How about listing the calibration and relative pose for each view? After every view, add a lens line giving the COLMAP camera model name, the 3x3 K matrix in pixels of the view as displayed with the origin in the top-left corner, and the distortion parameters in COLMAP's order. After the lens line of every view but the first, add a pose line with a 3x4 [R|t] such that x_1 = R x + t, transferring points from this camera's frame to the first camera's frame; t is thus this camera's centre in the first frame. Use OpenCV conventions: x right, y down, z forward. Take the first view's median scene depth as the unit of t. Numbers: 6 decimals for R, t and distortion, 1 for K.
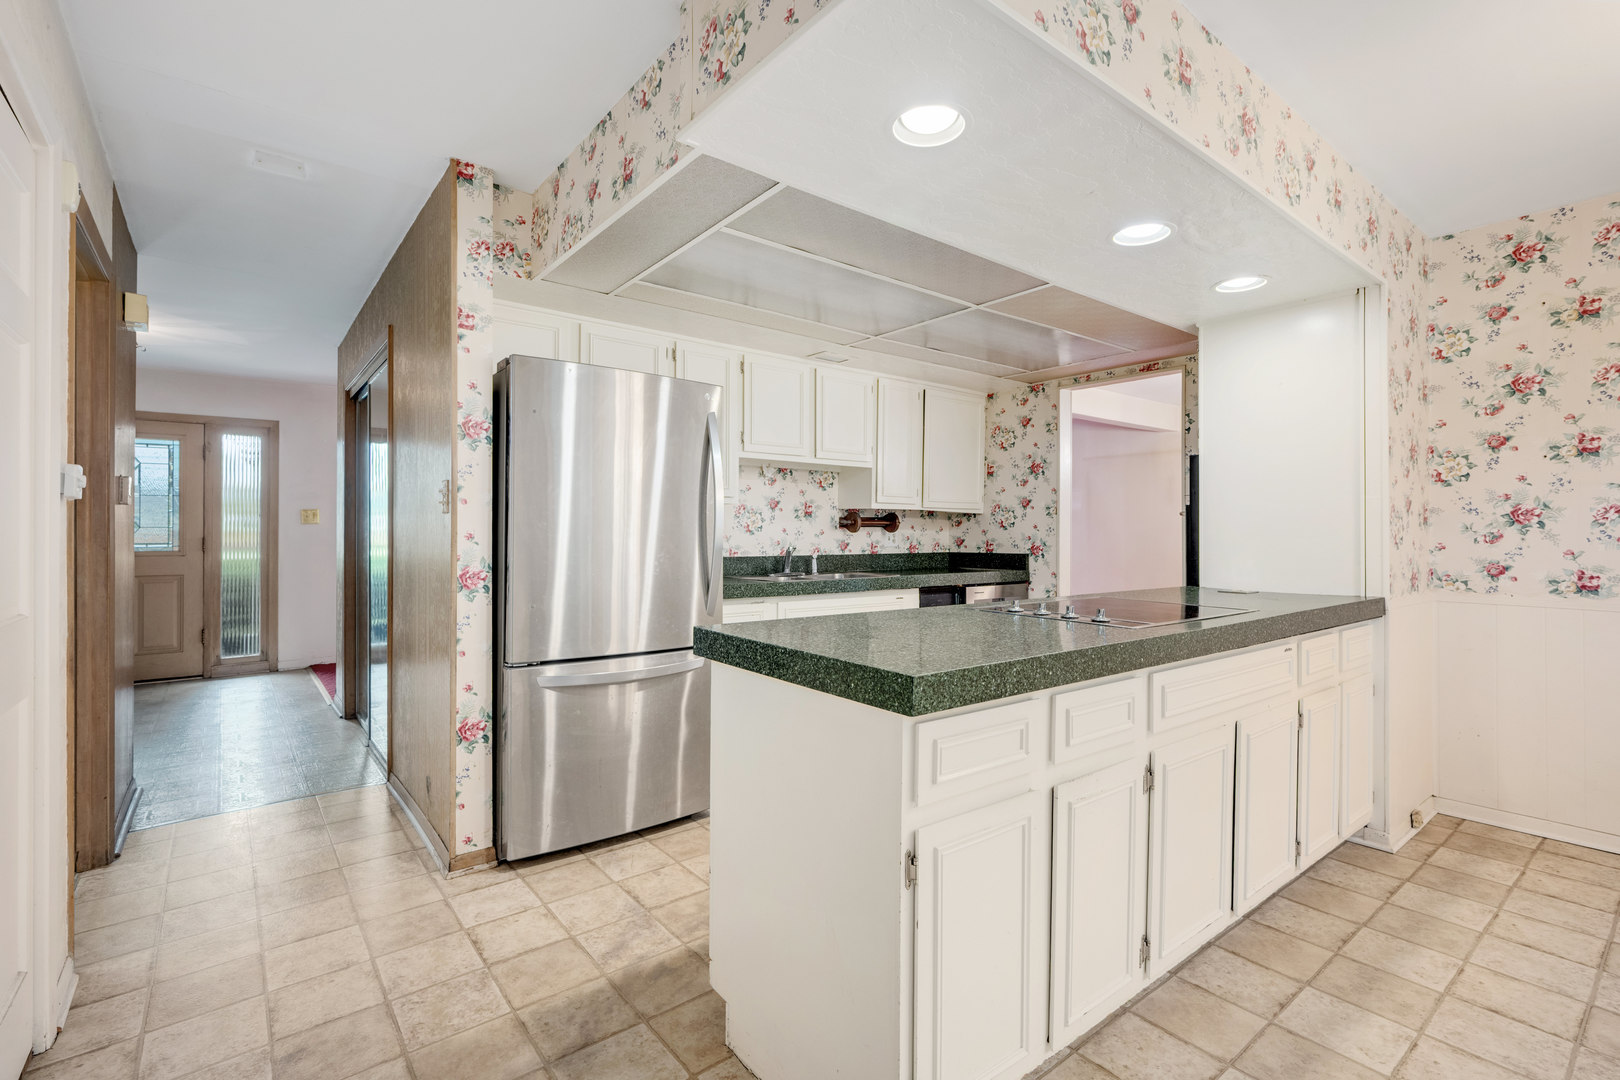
lens RADIAL K [[730.3, 0, 807.3], [0, 730.3, 530.6], [0, 0, 1]] dist [0.007847, -0.000239]
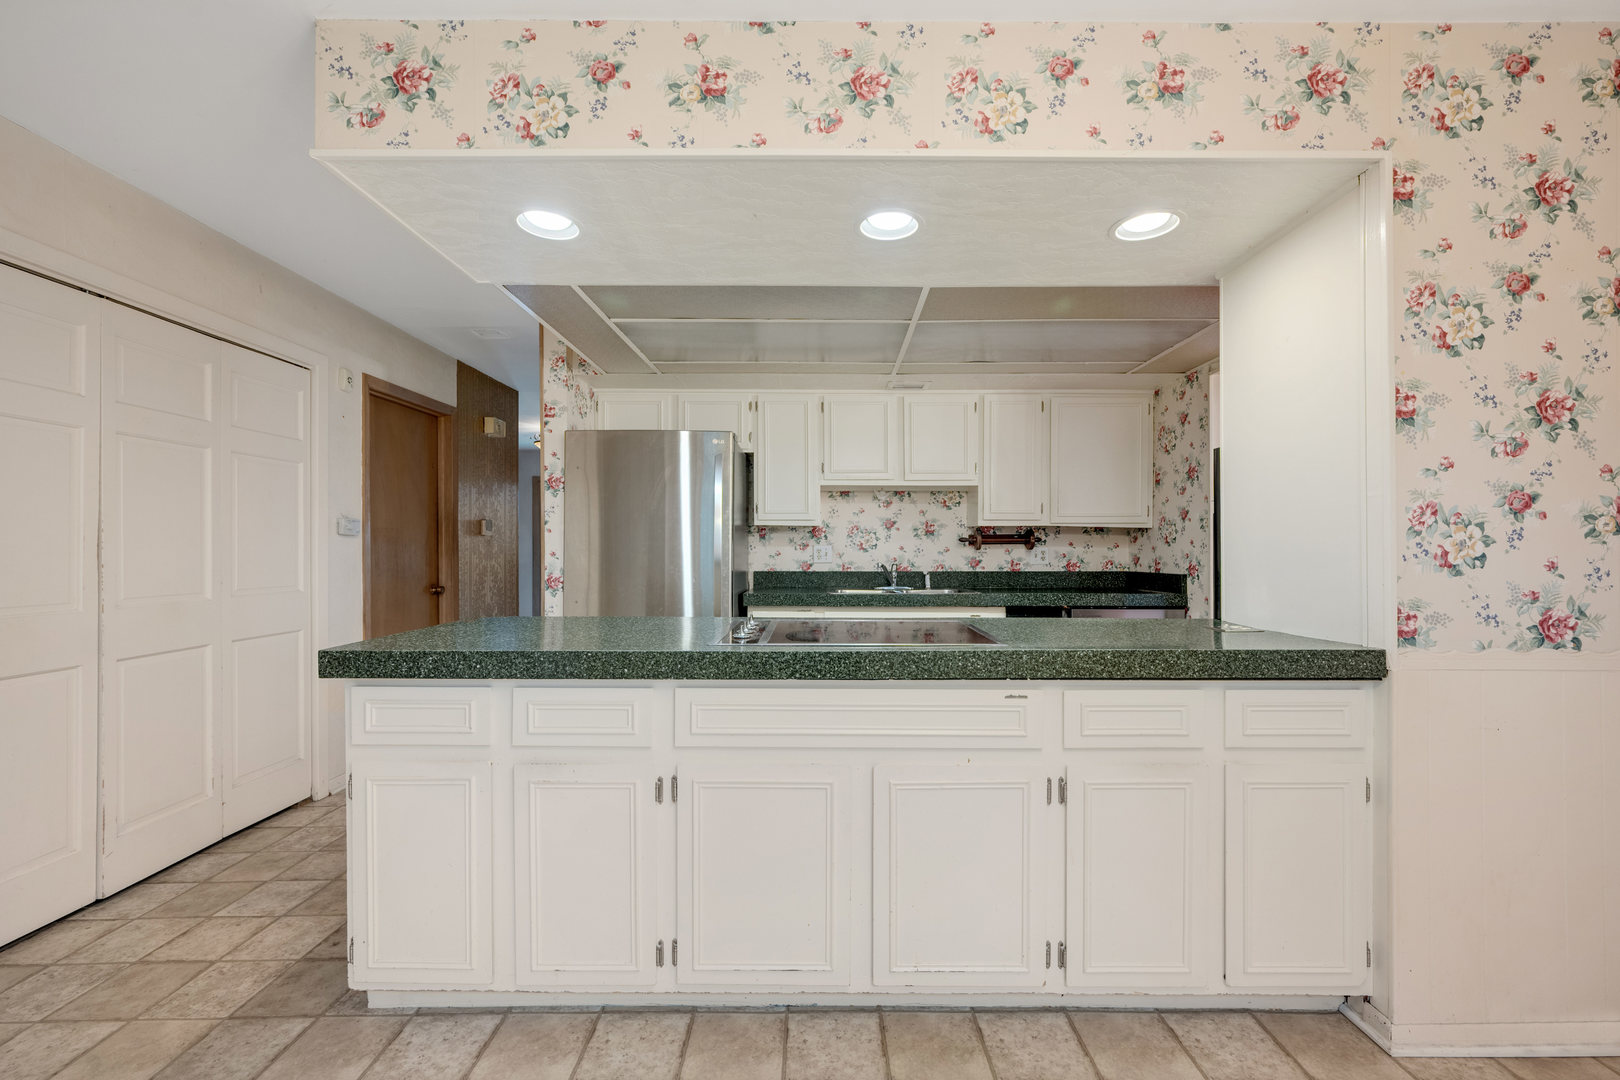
lens RADIAL K [[649.8, 0, 808.3], [0, 649.8, 546.9], [0, 0, 1]] dist [0.003362, 0.000610]
pose [[0.792139, -0.005589, -0.610315, 0.563741], [0.004655, 0.999984, -0.003116, 0.000399], [0.610323, -0.000372, 0.792153, 0.186263]]
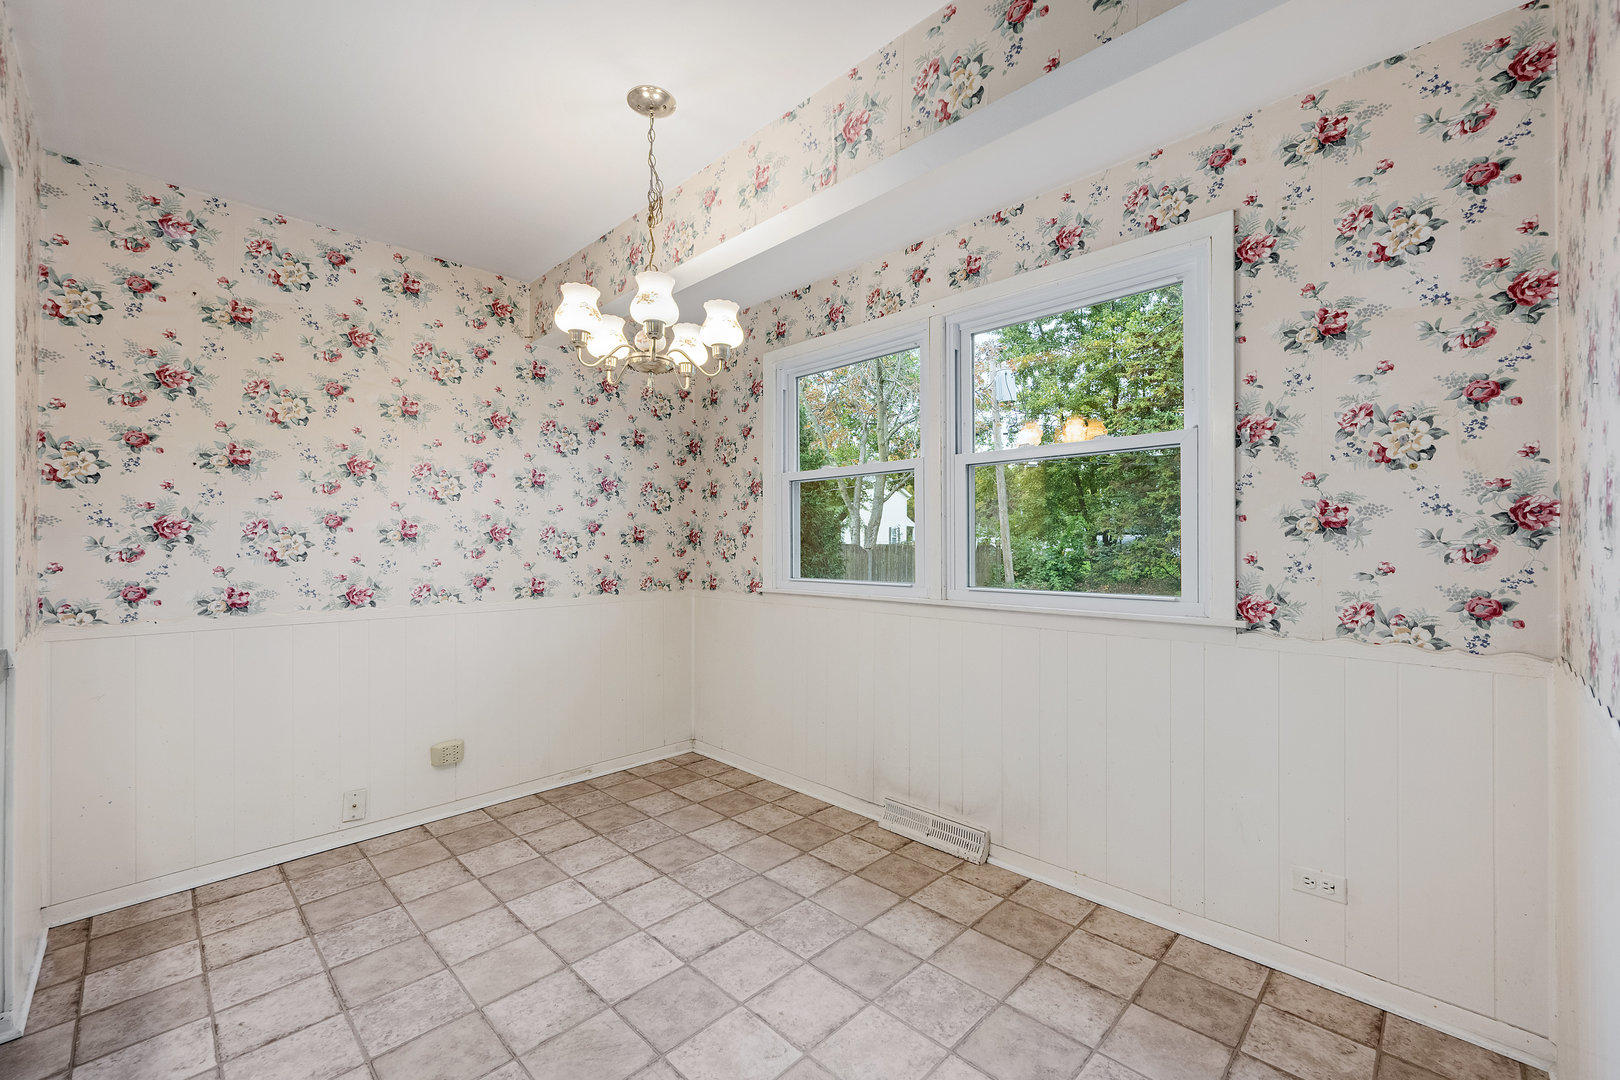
lens RADIAL K [[649.8, 0, 811.6], [0, 649.8, 538.8], [0, 0, 1]] dist [0.003362, 0.000610]
pose [[-0.128578, 0.005590, 0.991684, 0.065656], [0.002044, 0.999983, -0.005372, -0.001704], [-0.991697, 0.001336, -0.128588, 0.204815]]
